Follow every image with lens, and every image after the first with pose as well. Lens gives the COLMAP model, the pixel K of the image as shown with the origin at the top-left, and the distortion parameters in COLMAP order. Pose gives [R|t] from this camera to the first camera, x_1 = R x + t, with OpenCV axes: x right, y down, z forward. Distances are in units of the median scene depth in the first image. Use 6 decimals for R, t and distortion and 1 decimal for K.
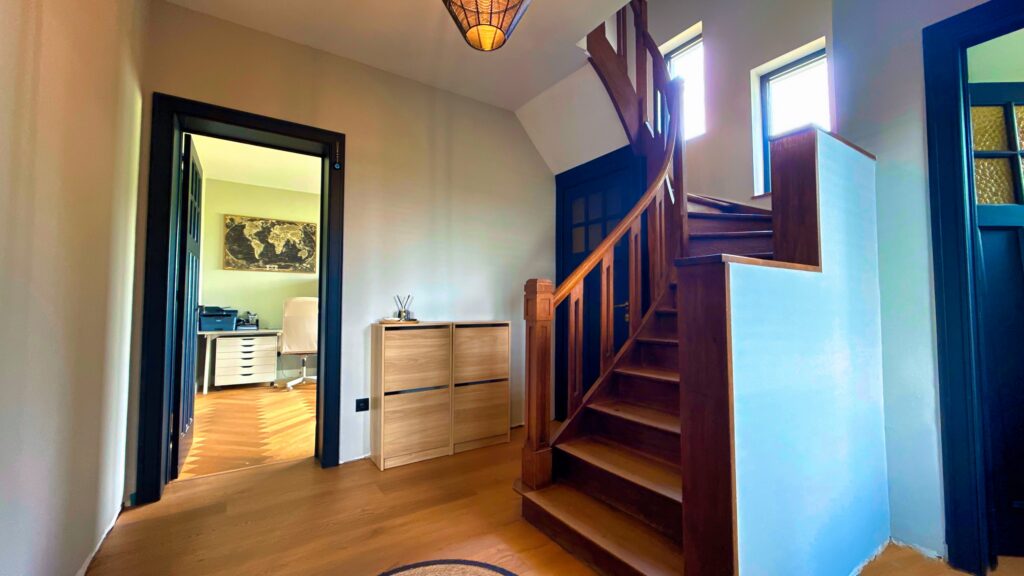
lens RADIAL K [[406.5, 0, 514.9], [0, 406.5, 285.5], [0, 0, 1]] dist [-0.002254, -0.000619]
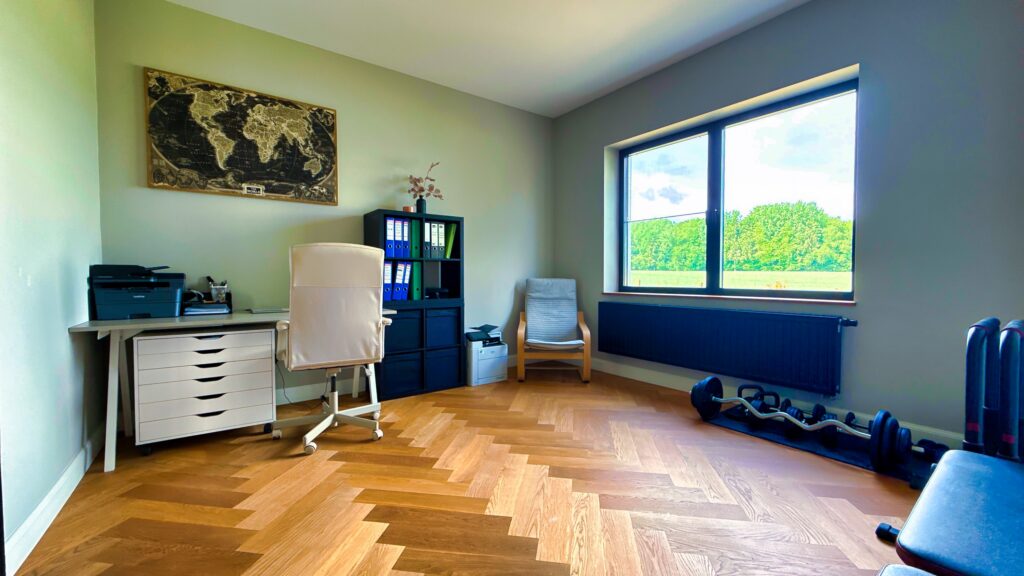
lens RADIAL K [[406.5, 0, 514.9], [0, 406.5, 285.5], [0, 0, 1]] dist [-0.002254, -0.000619]
pose [[0.998823, -0.002170, 0.048462, -0.310712], [-0.001560, 0.997046, 0.076795, 0.036593], [-0.048485, -0.076780, 0.995868, 0.492511]]
